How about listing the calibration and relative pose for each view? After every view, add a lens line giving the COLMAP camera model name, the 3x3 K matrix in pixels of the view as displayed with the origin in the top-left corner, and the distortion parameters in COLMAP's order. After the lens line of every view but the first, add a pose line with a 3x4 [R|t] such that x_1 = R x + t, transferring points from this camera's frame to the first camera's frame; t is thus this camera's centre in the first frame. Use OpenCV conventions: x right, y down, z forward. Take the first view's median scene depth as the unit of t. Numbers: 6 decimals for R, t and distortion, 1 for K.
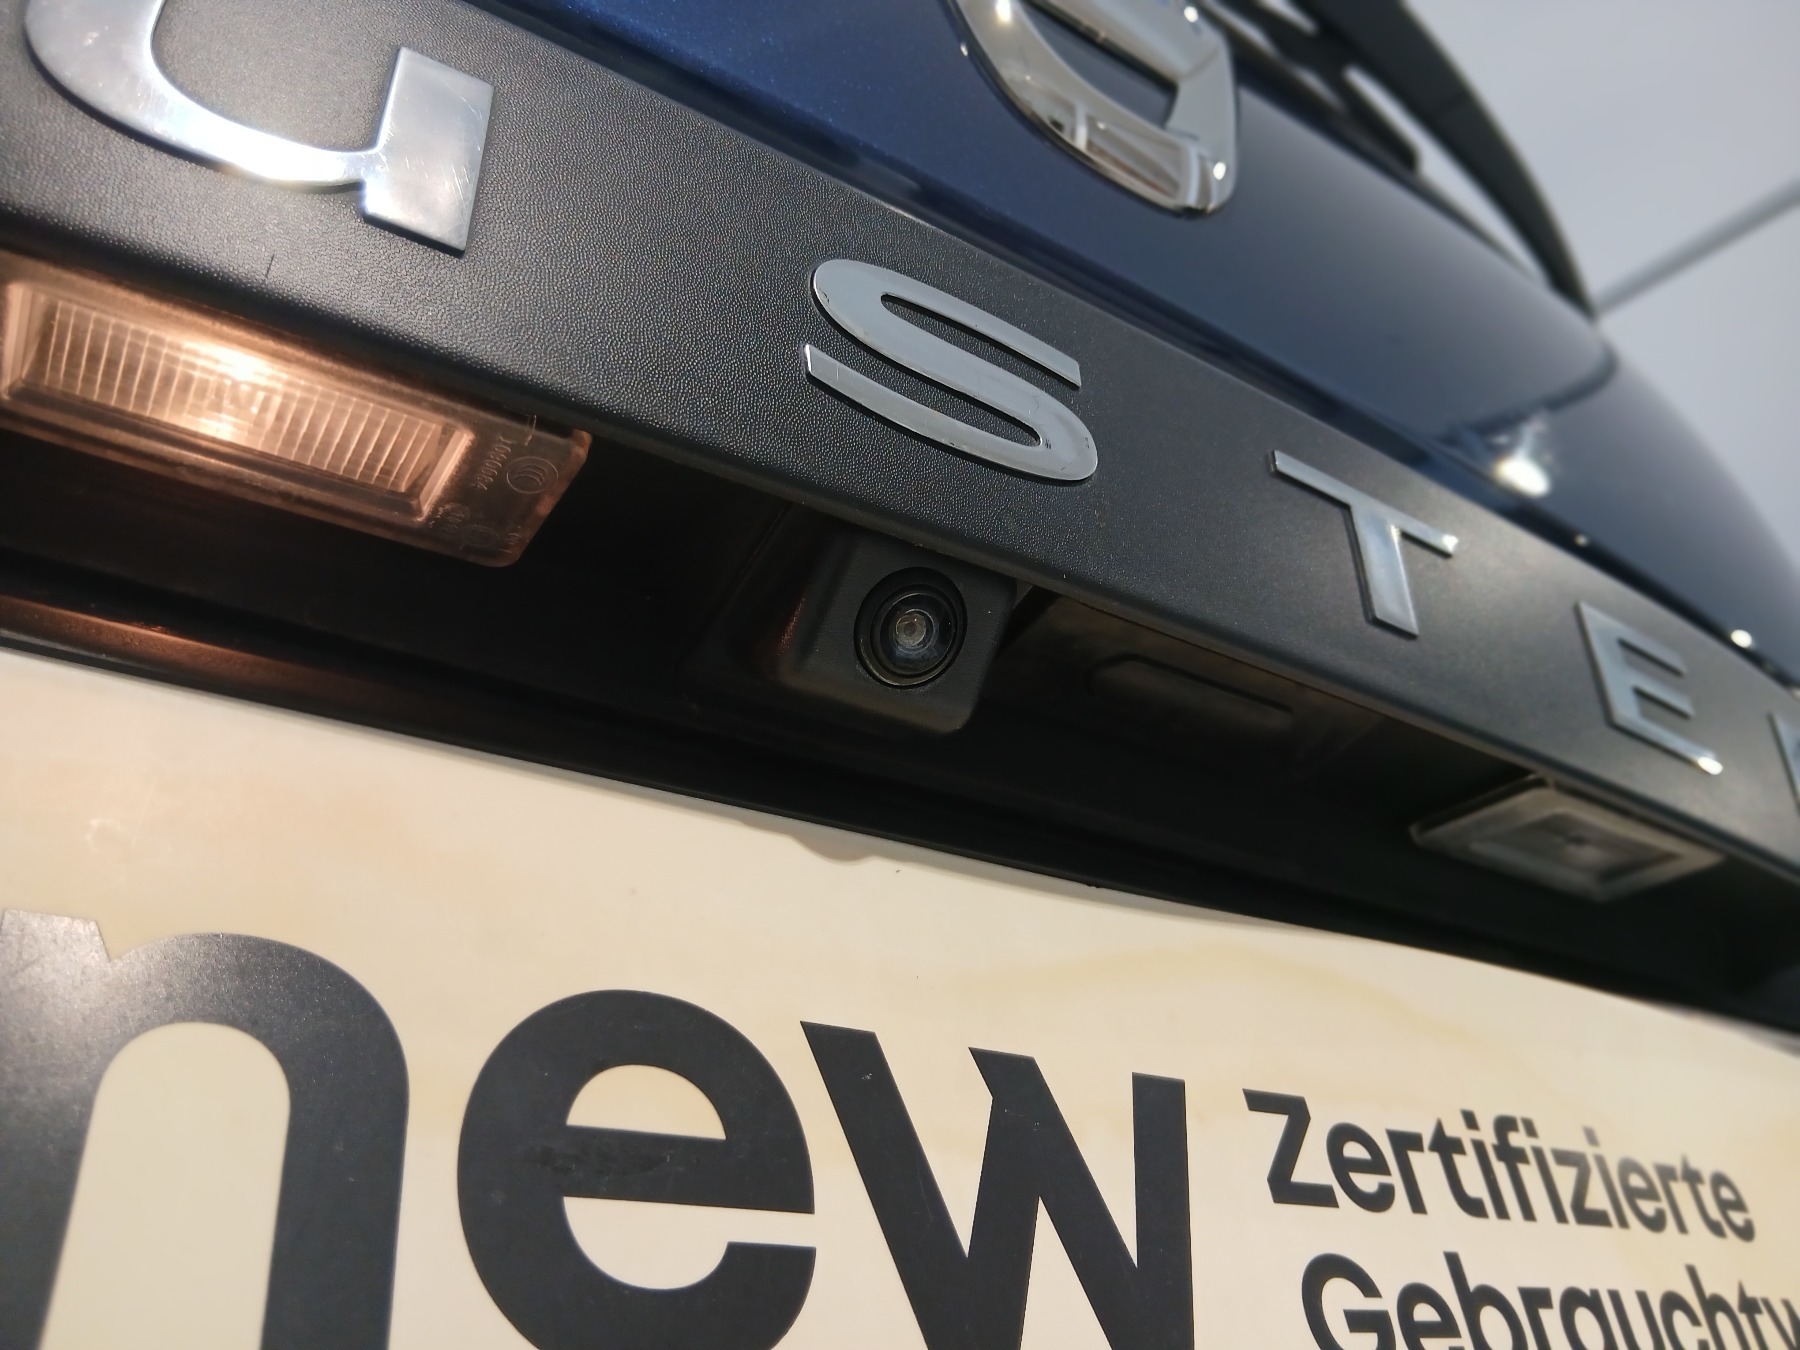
lens RADIAL K [[1388.6, 0, 900.0], [0, 1388.6, 675.0], [0, 0, 1]] dist [0.008844, -0.077713]
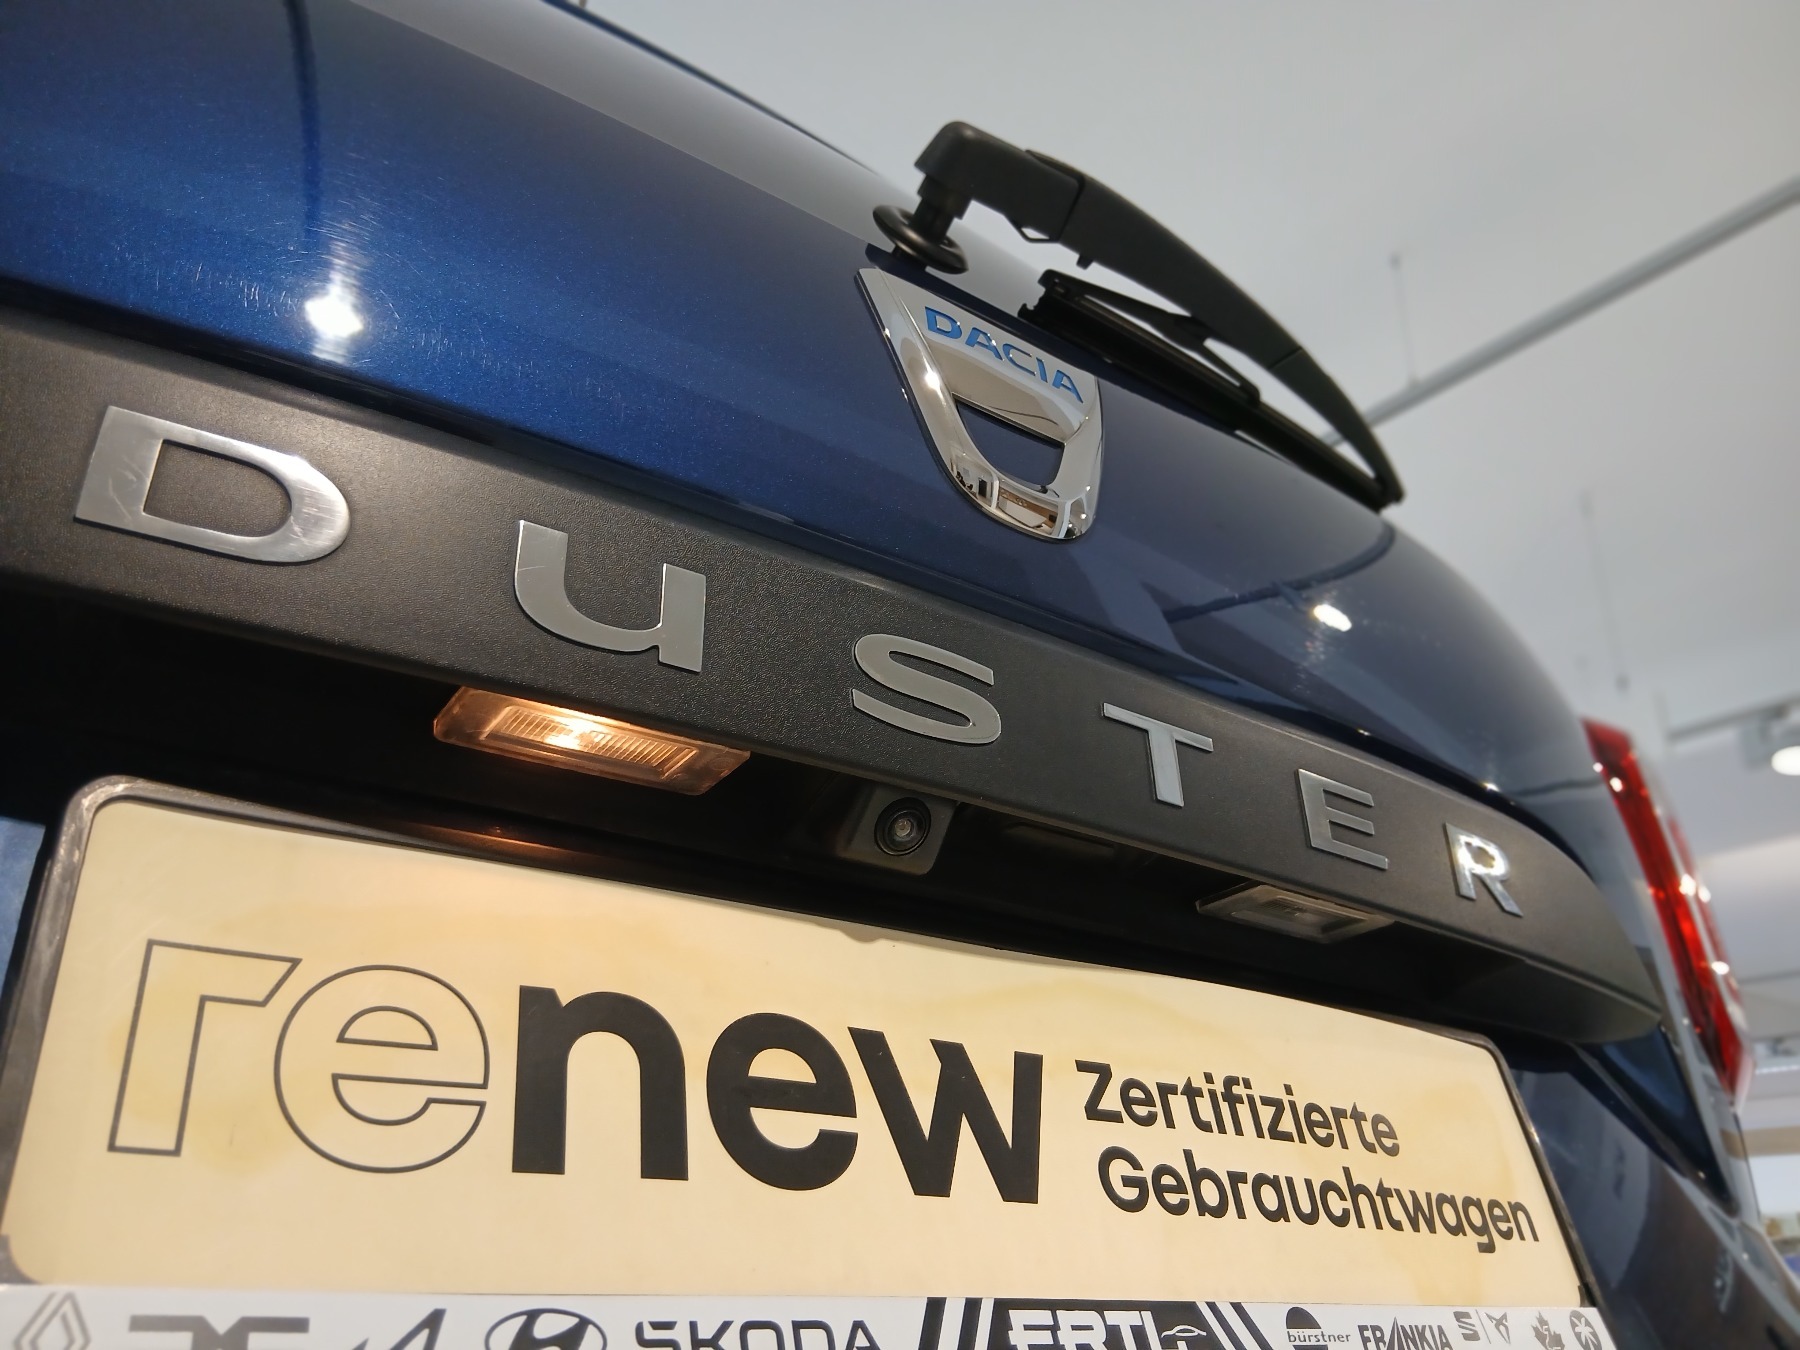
lens RADIAL K [[1369.1, 0, 900.0], [0, 1369.1, 675.0], [0, 0, 1]] dist [0.084455, -0.154425]
pose [[0.999460, 0.012270, 0.030479, -0.050519], [-0.013008, 0.999624, 0.024155, -0.257105], [-0.030171, -0.024539, 0.999244, -0.821798]]
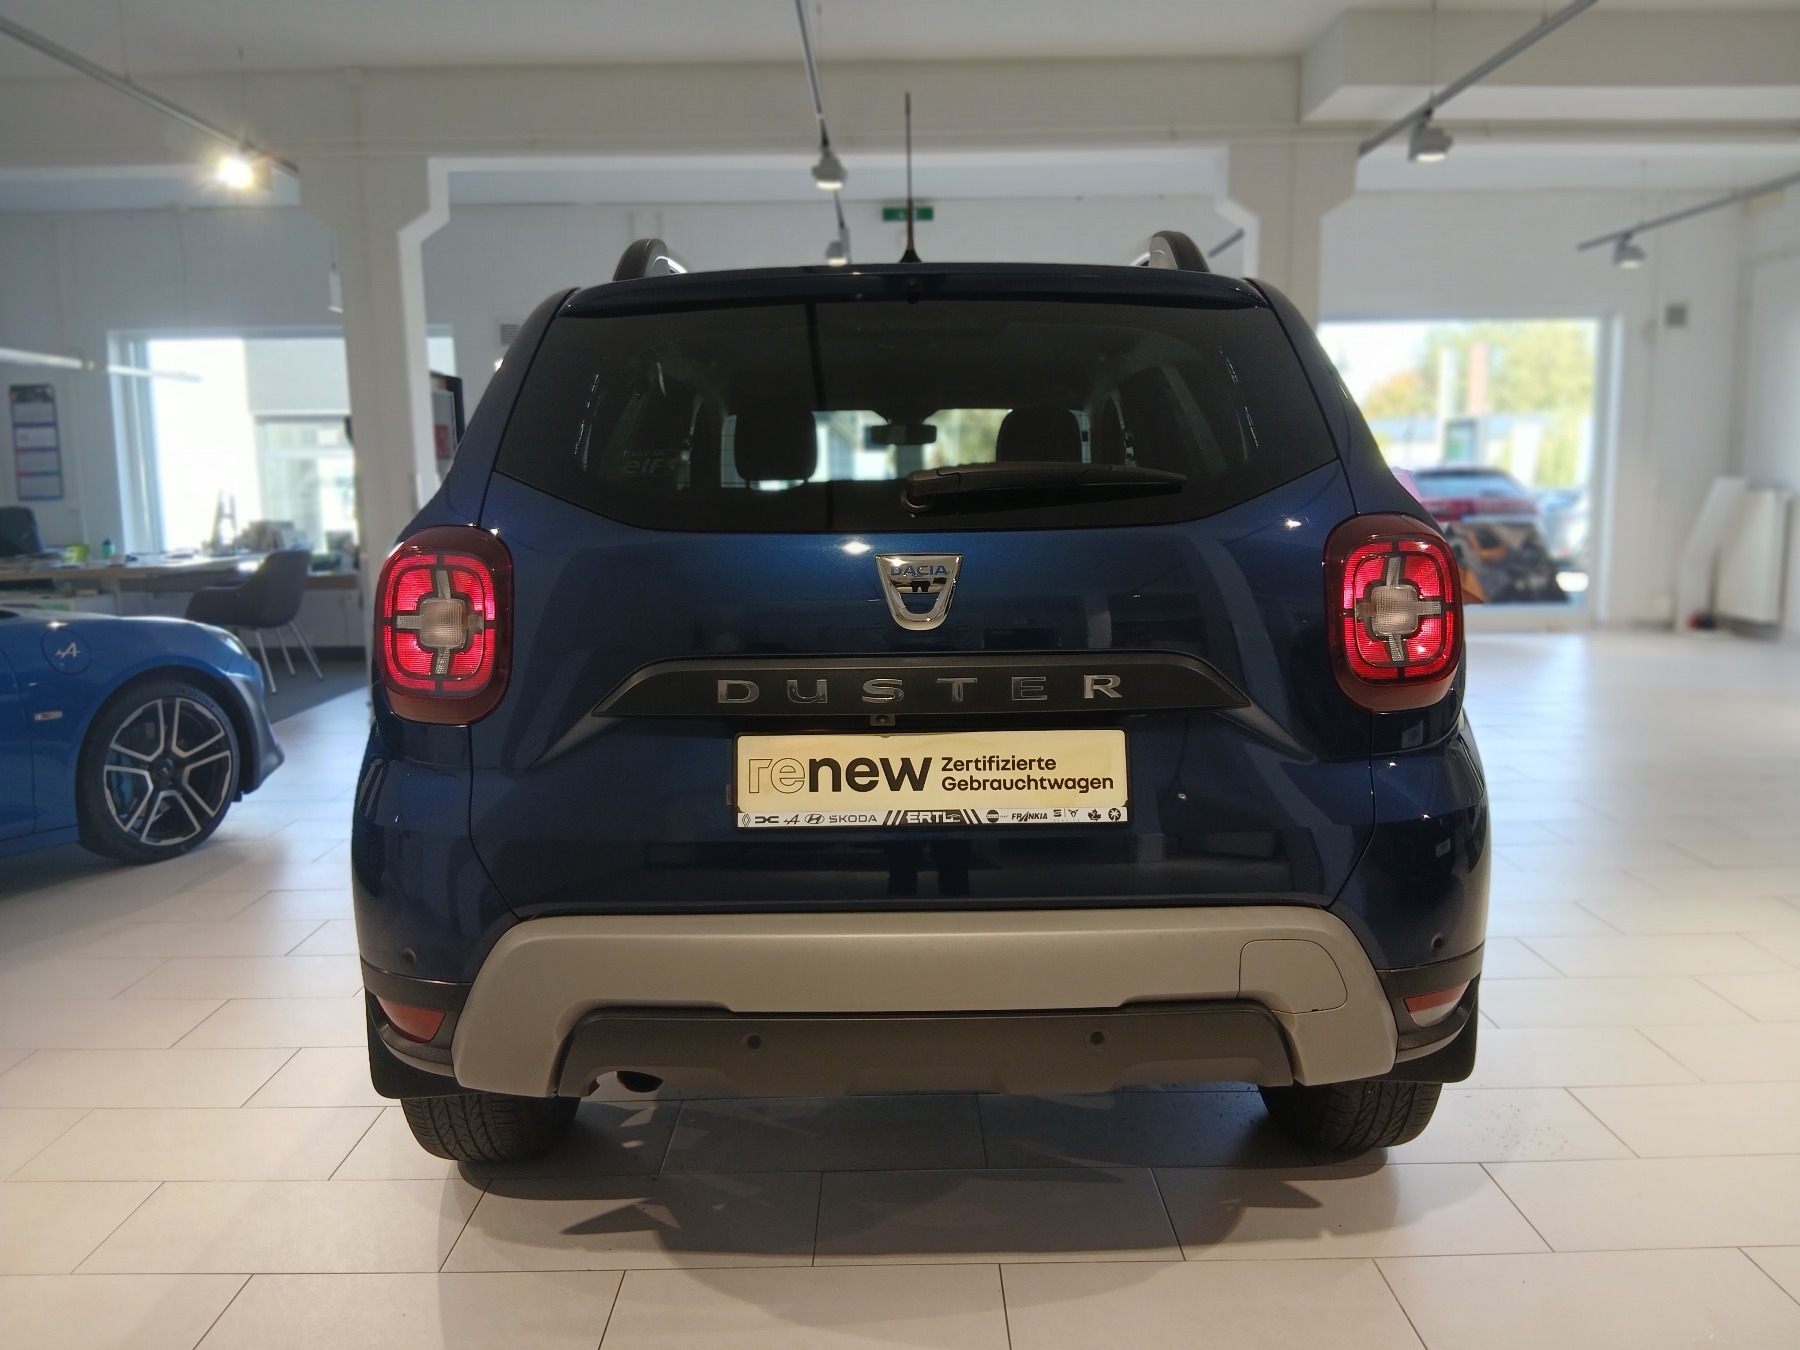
lens RADIAL K [[1359.2, 0, 906.8], [0, 1359.2, 664.2], [0, 0, 1]] dist [0.085144, -0.141796]
pose [[0.833762, 0.039810, -0.550686, 4.354271], [0.264111, 0.847124, 0.461115, -3.814760], [0.484857, -0.529902, 0.695785, -4.269790]]
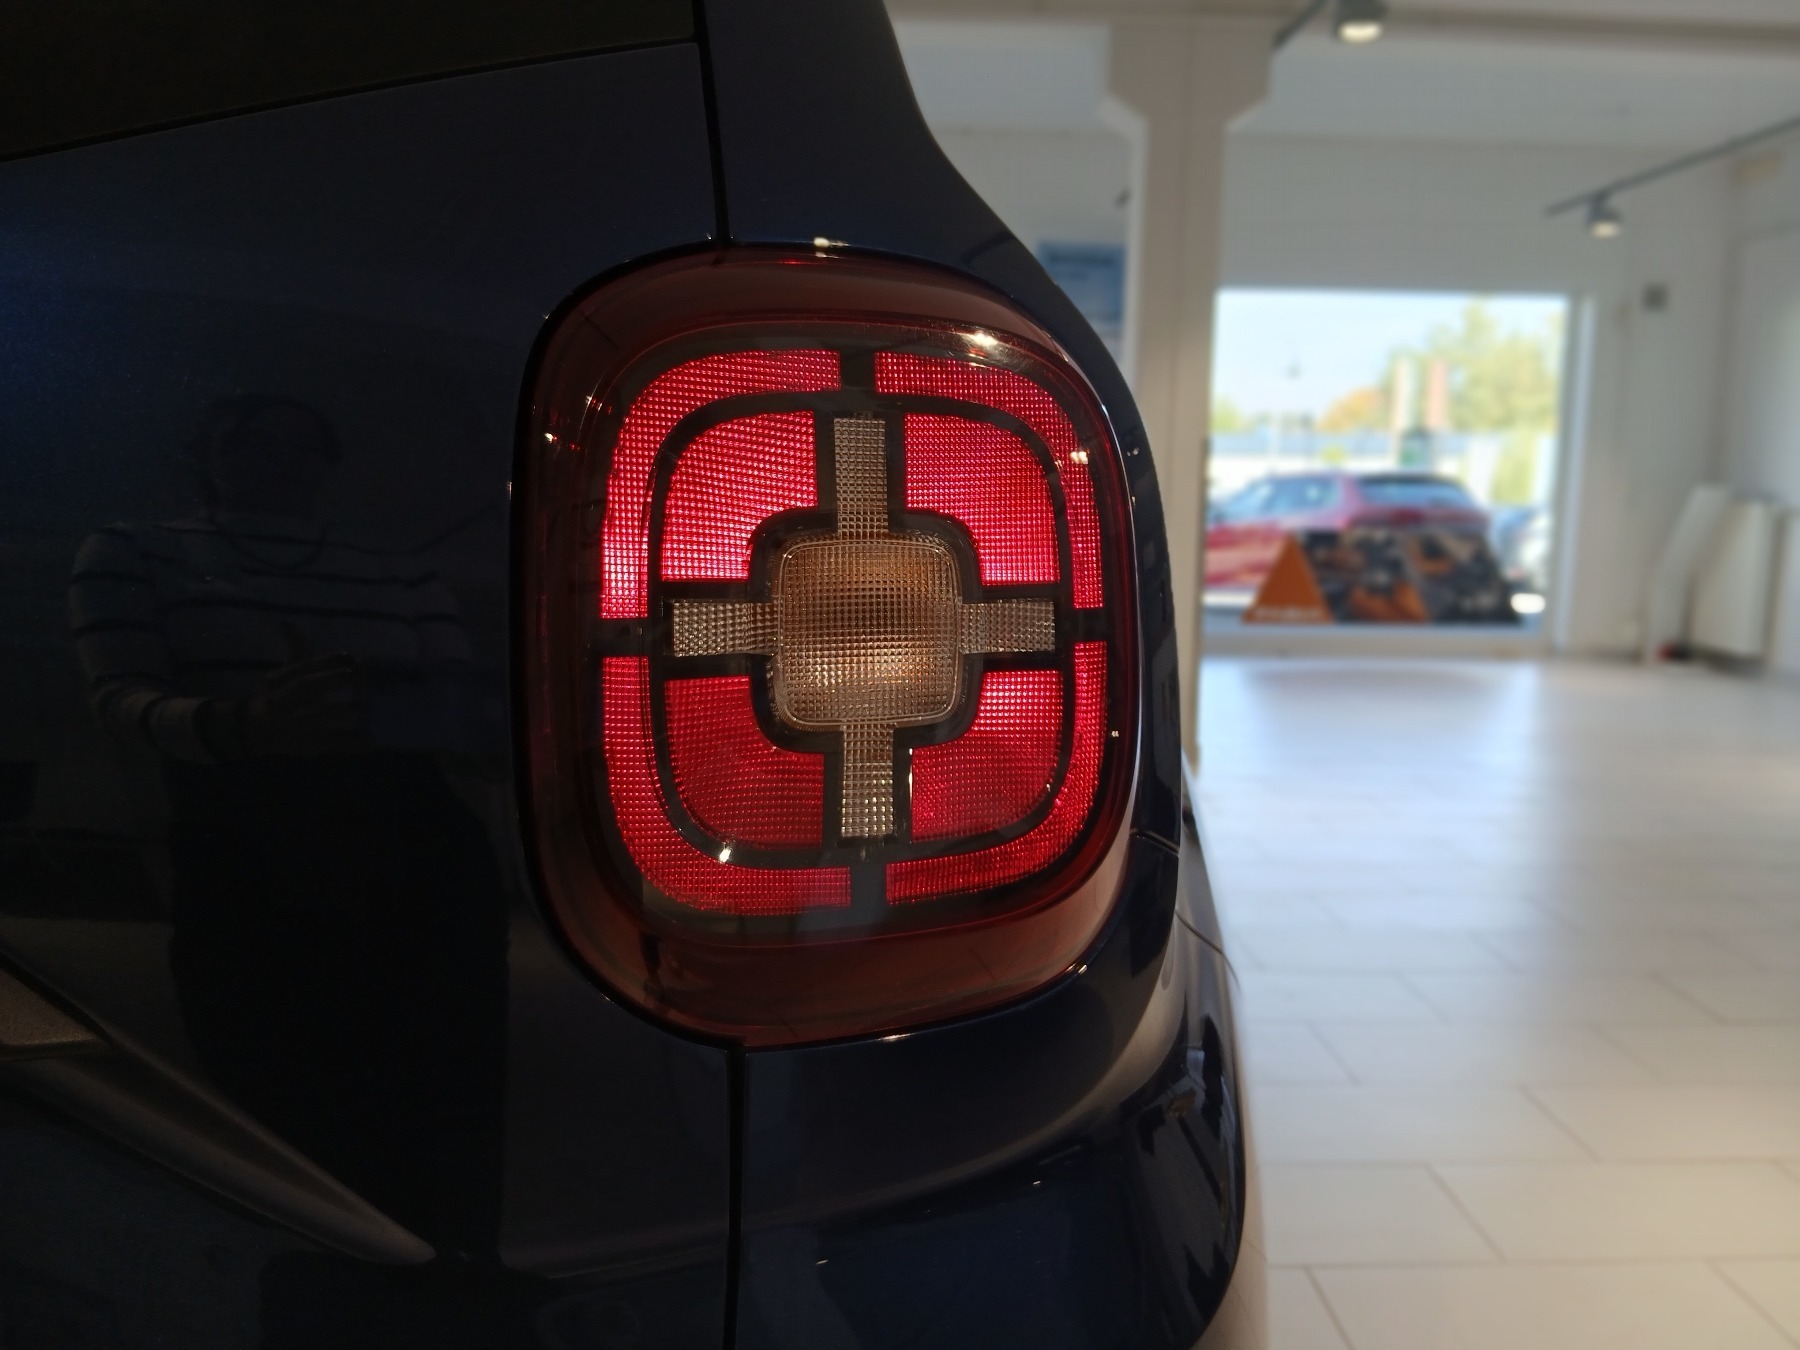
lens RADIAL K [[1369.1, 0, 900.0], [0, 1369.1, 675.0], [0, 0, 1]] dist [0.084455, -0.154425]
pose [[0.846876, 0.063439, -0.527993, 3.398765], [0.229247, 0.852317, 0.470108, -0.422181], [0.479841, -0.519164, 0.707264, 1.586254]]
